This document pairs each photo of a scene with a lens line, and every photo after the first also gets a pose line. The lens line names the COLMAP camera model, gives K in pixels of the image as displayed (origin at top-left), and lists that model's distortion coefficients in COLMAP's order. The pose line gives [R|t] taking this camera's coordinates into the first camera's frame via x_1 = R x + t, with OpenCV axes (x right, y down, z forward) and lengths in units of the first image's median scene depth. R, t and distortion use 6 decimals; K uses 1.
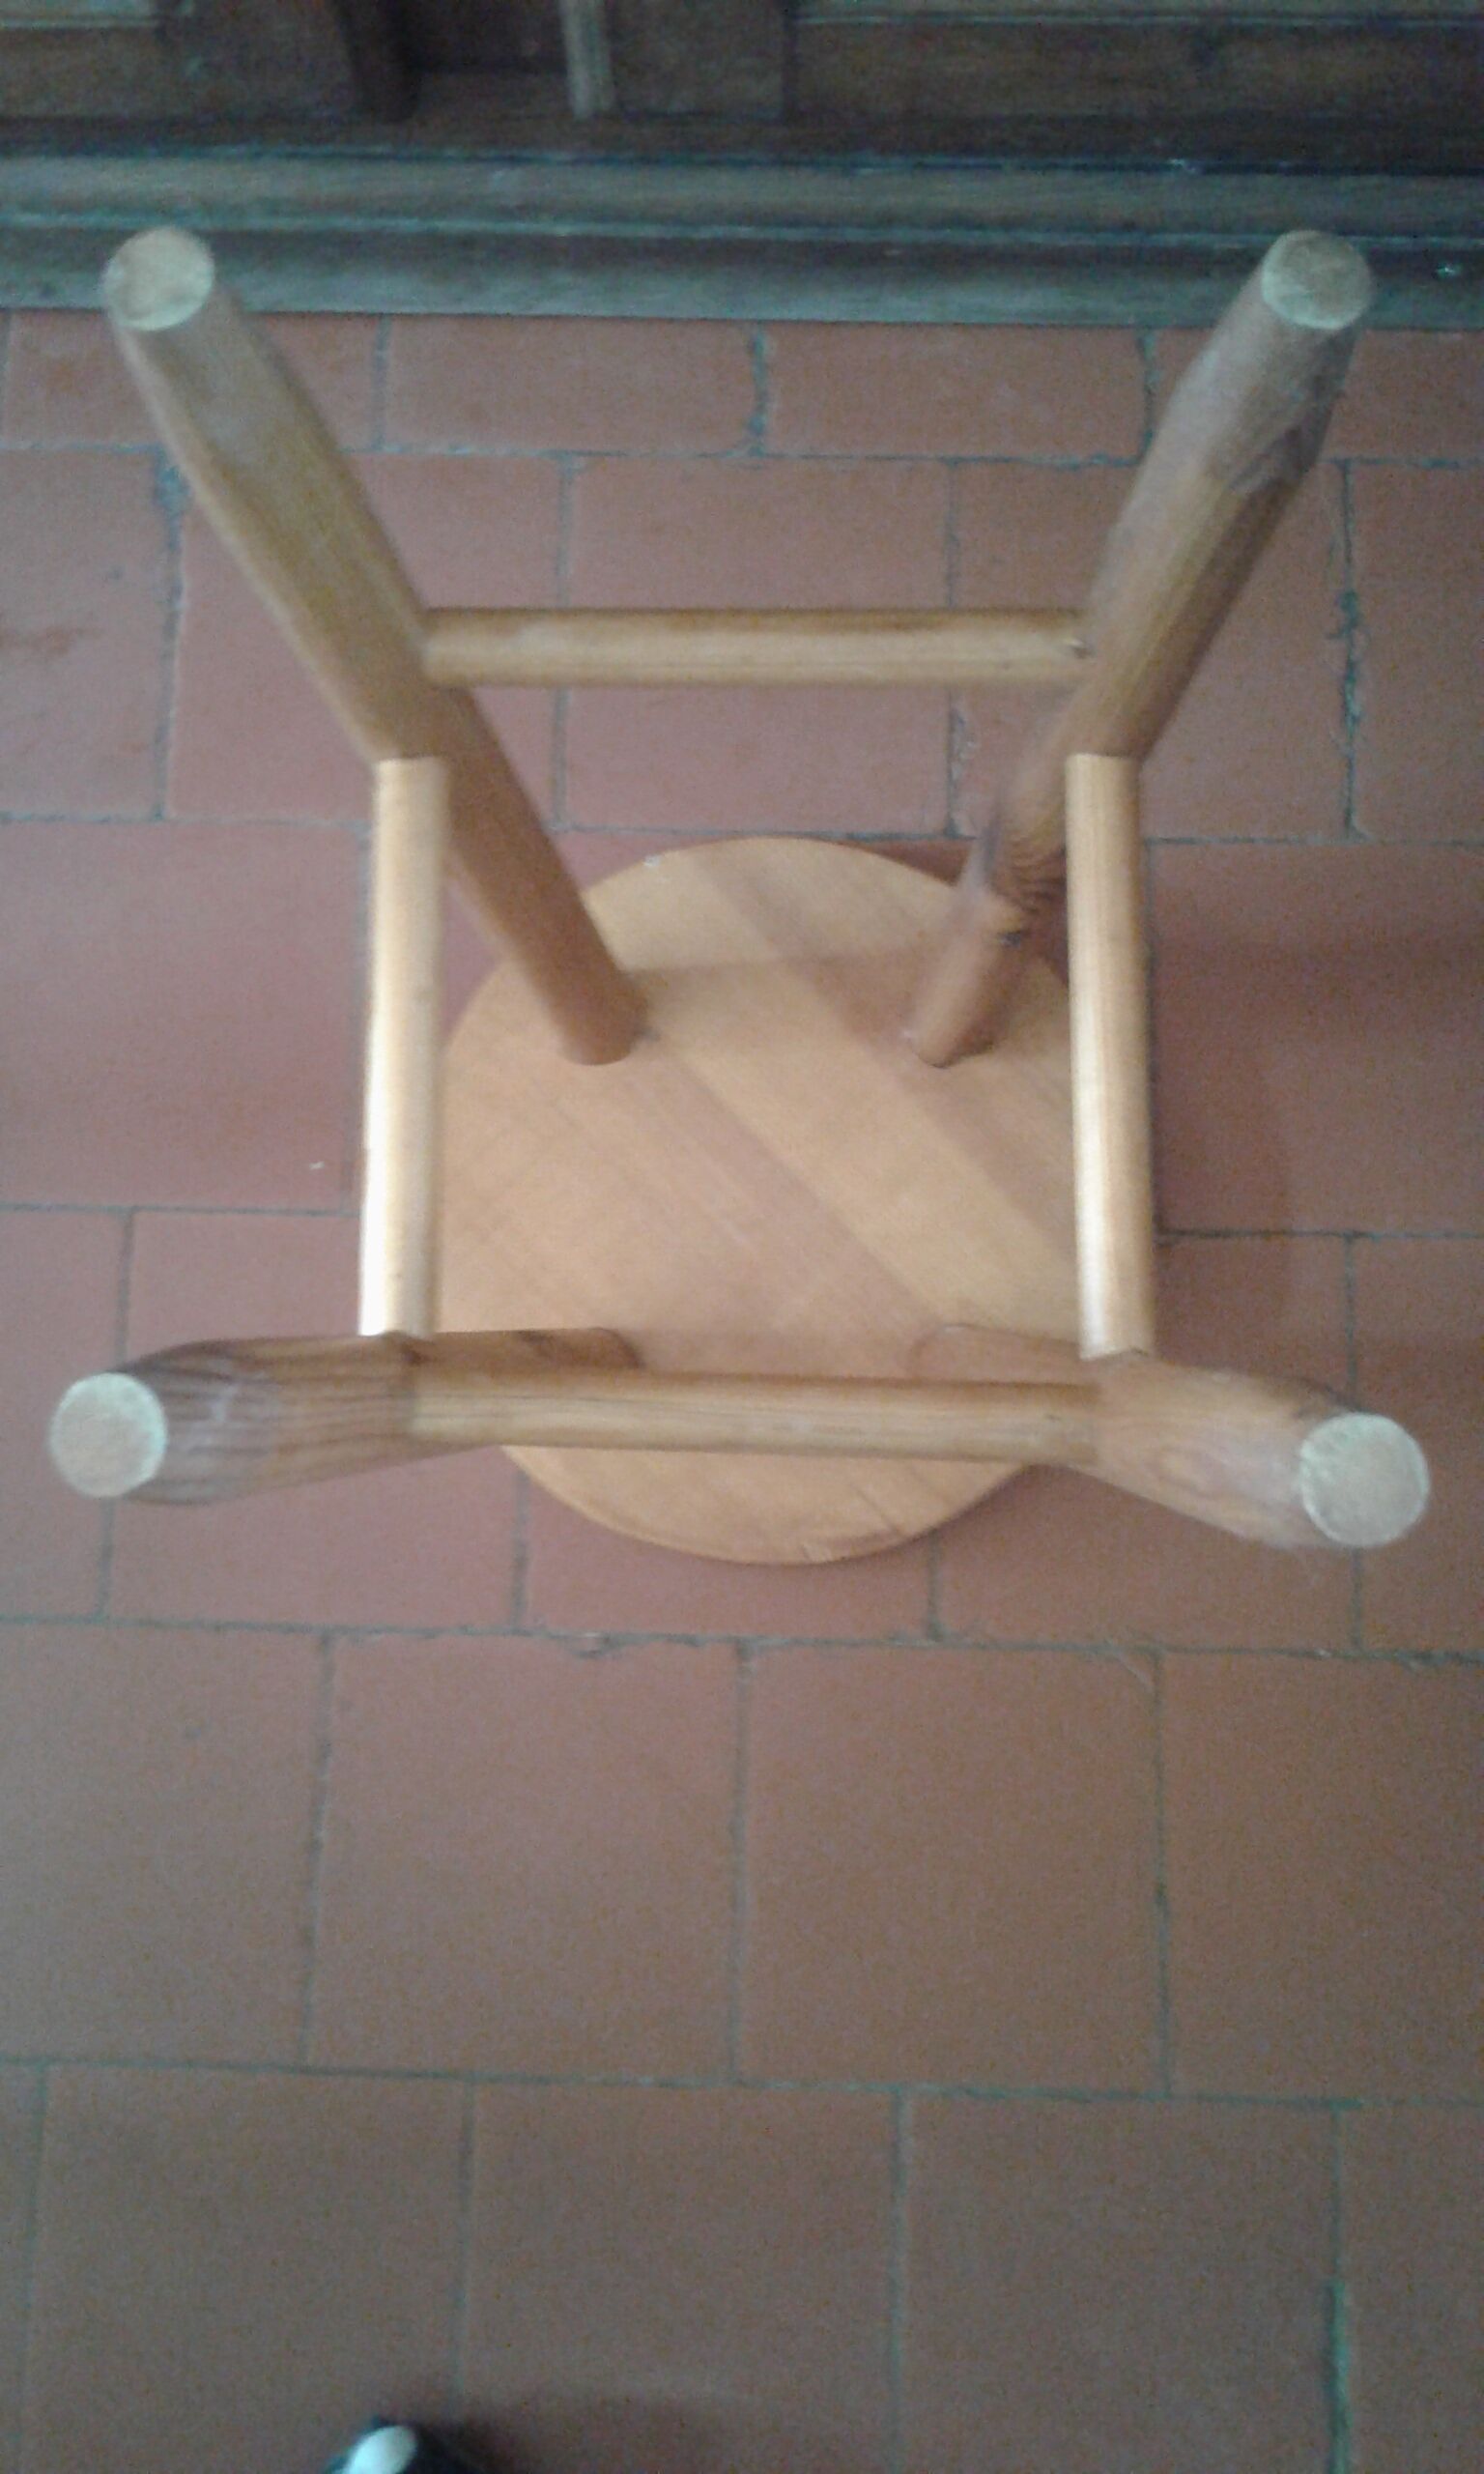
lens RADIAL K [[2264.9, 0, 759.7], [0, 2264.9, 1242.6], [0, 0, 1]] dist [0.096613, -0.205321]
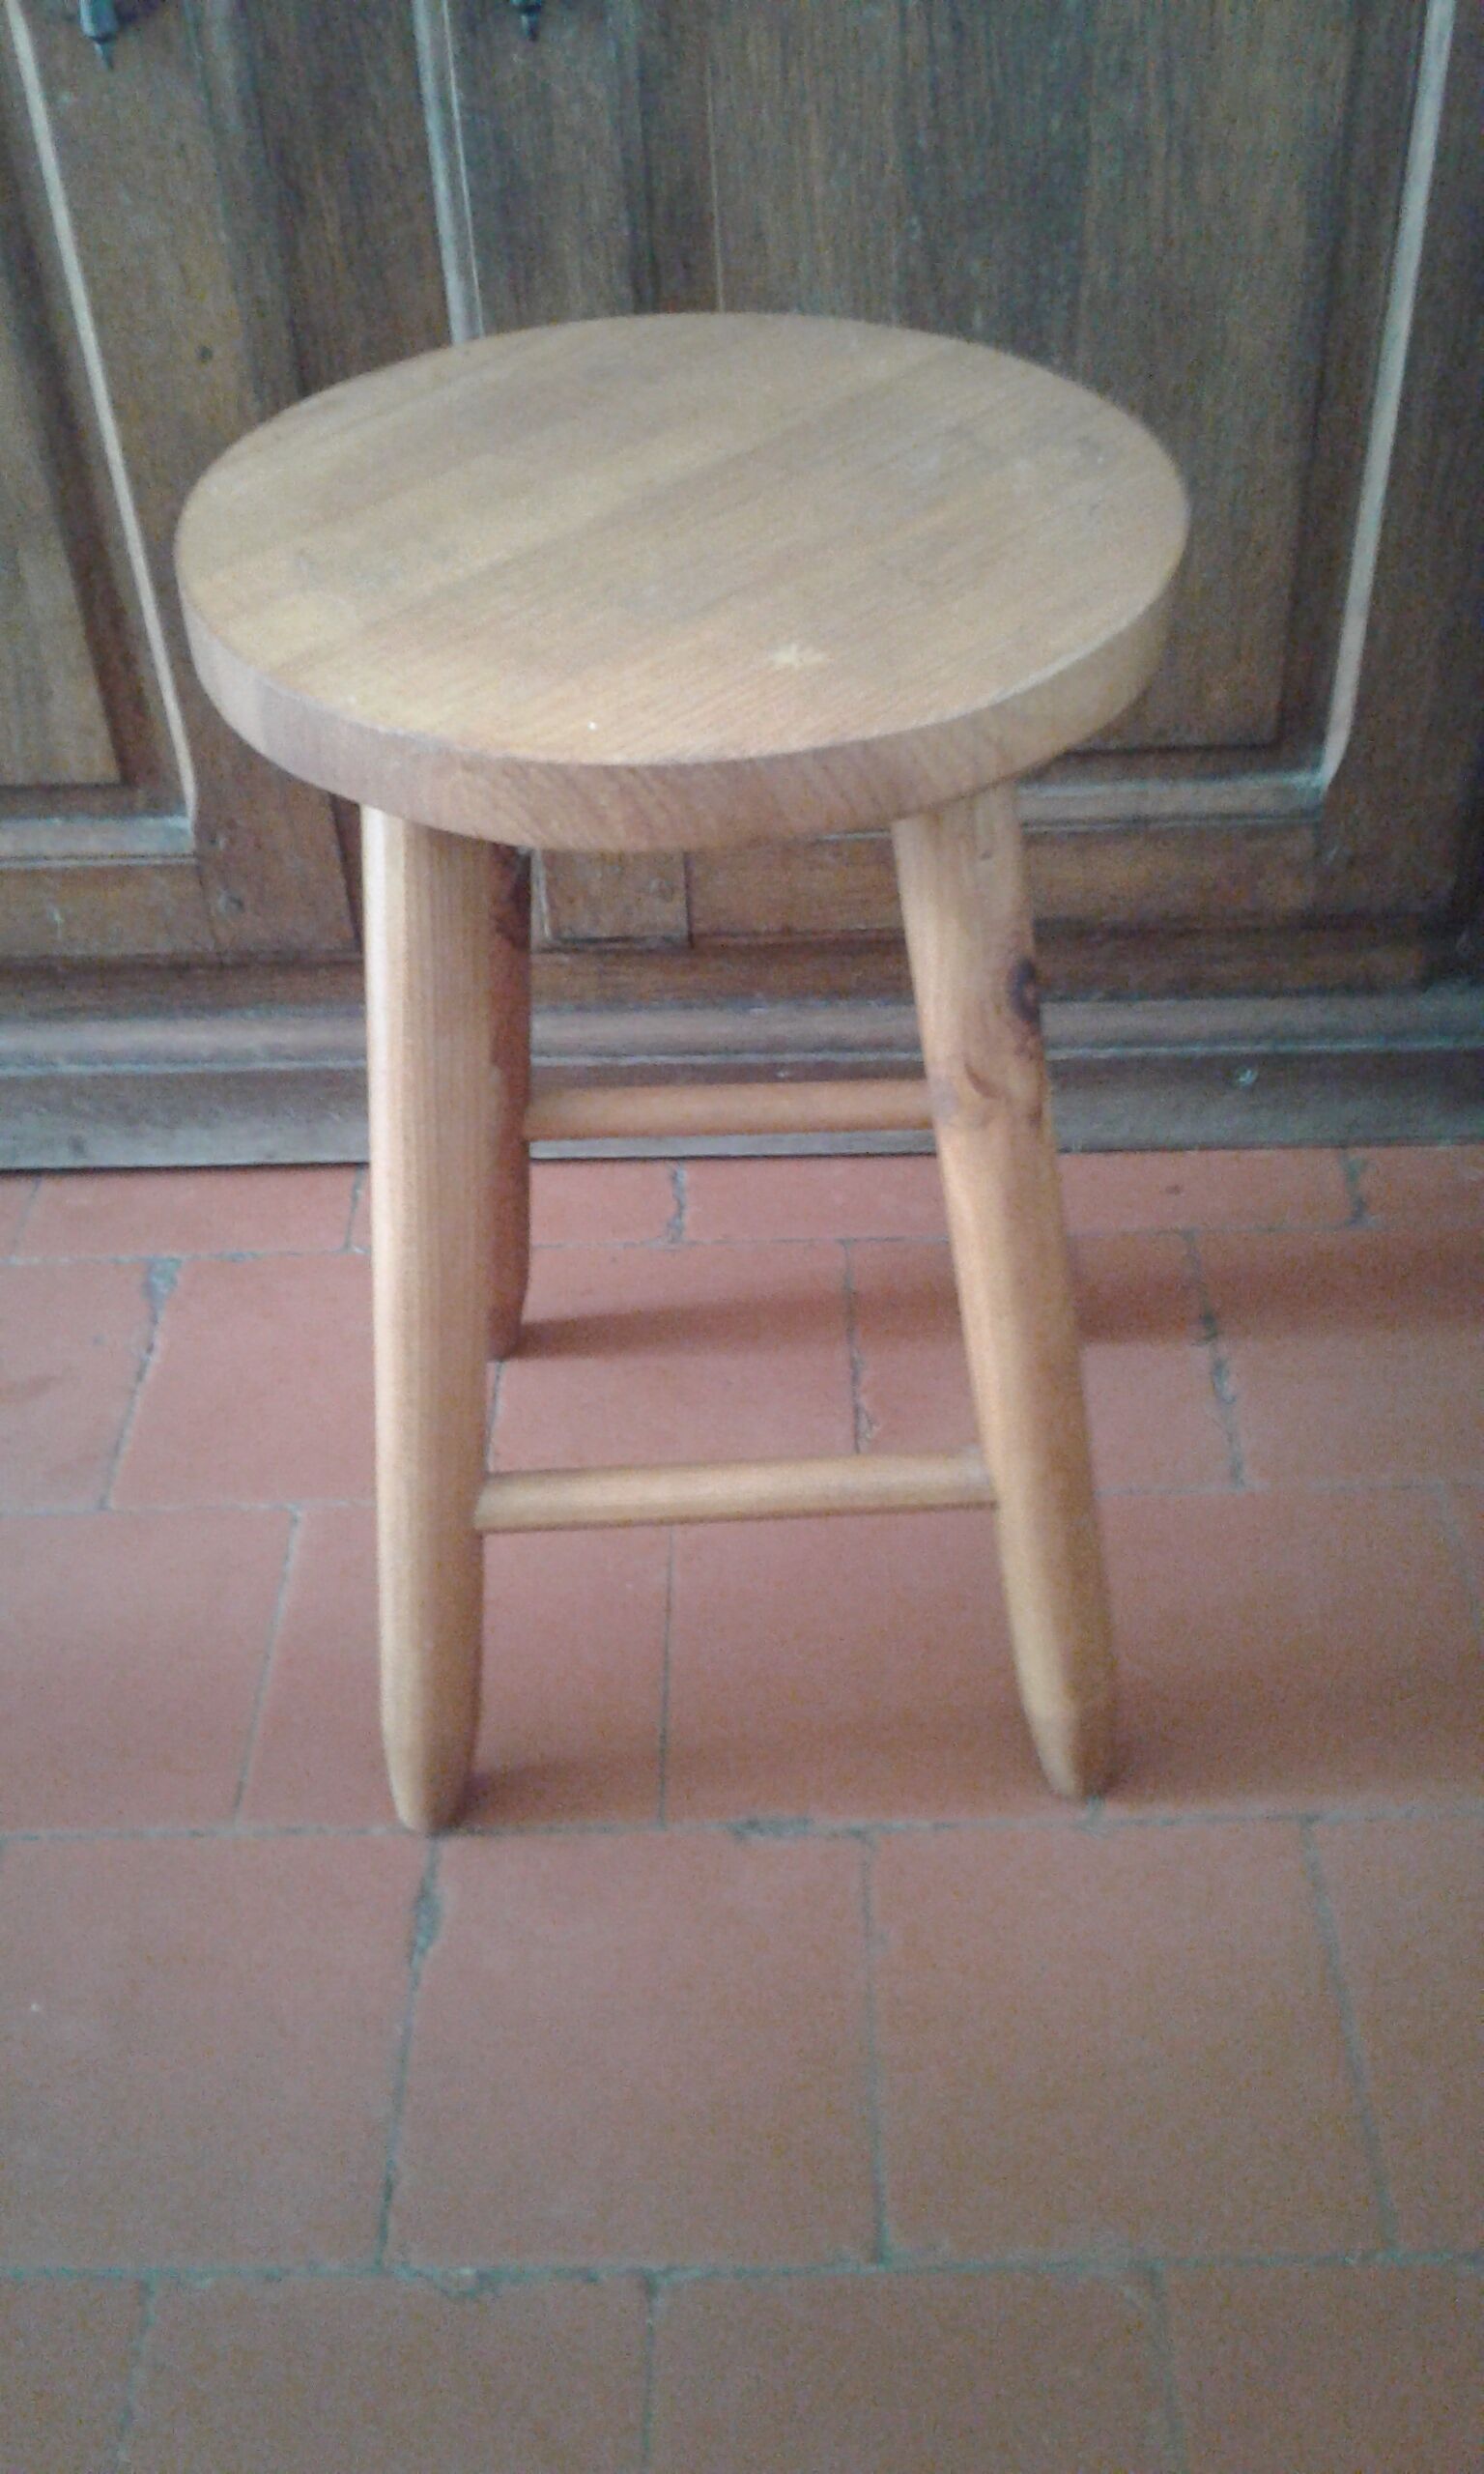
lens RADIAL K [[2280.7, 0, 742.0], [0, 2280.7, 1237.0], [0, 0, 1]] dist [0.125273, -0.263903]
pose [[0.999632, -0.027067, -0.001574, 0.036569], [0.020289, 0.785305, -0.618777, 0.393327], [0.017985, 0.618518, 0.785565, 0.102519]]
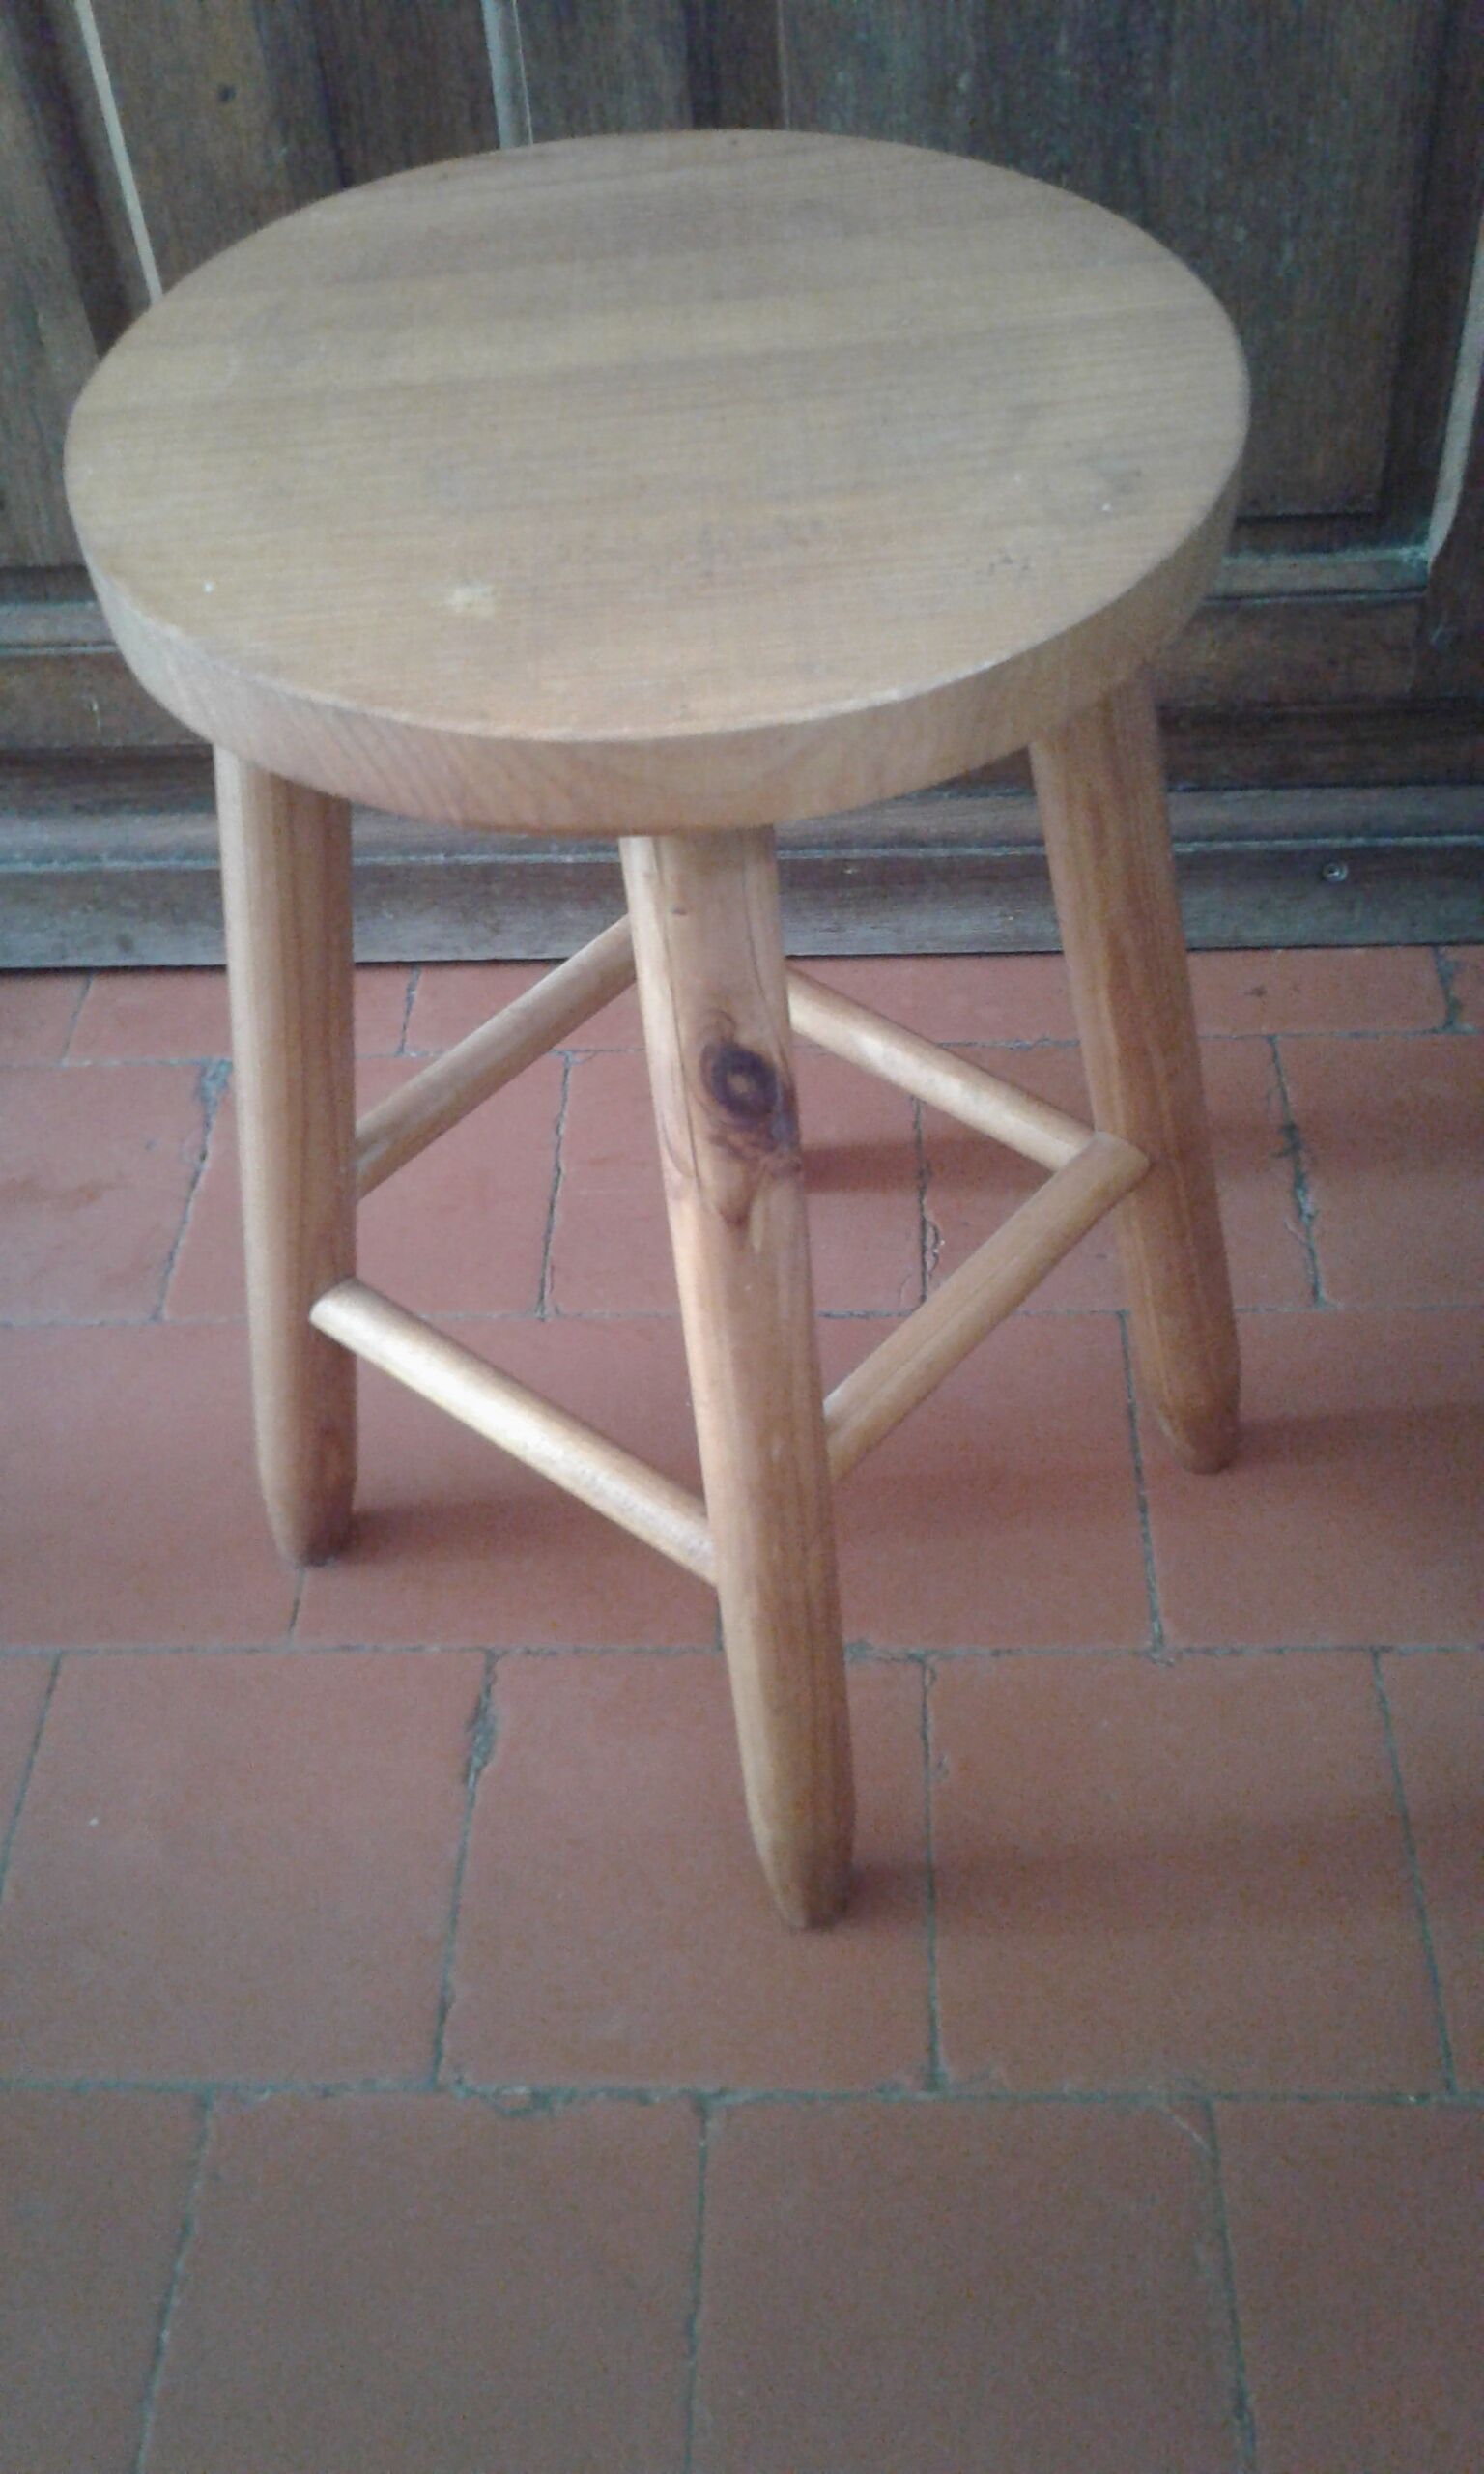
lens RADIAL K [[2264.9, 0, 759.7], [0, 2264.9, 1242.6], [0, 0, 1]] dist [0.096613, -0.205321]
pose [[0.999207, -0.022405, -0.032909, 0.046551], [0.001304, 0.844598, -0.535399, 0.352250], [0.039790, 0.534932, 0.843958, 0.127411]]
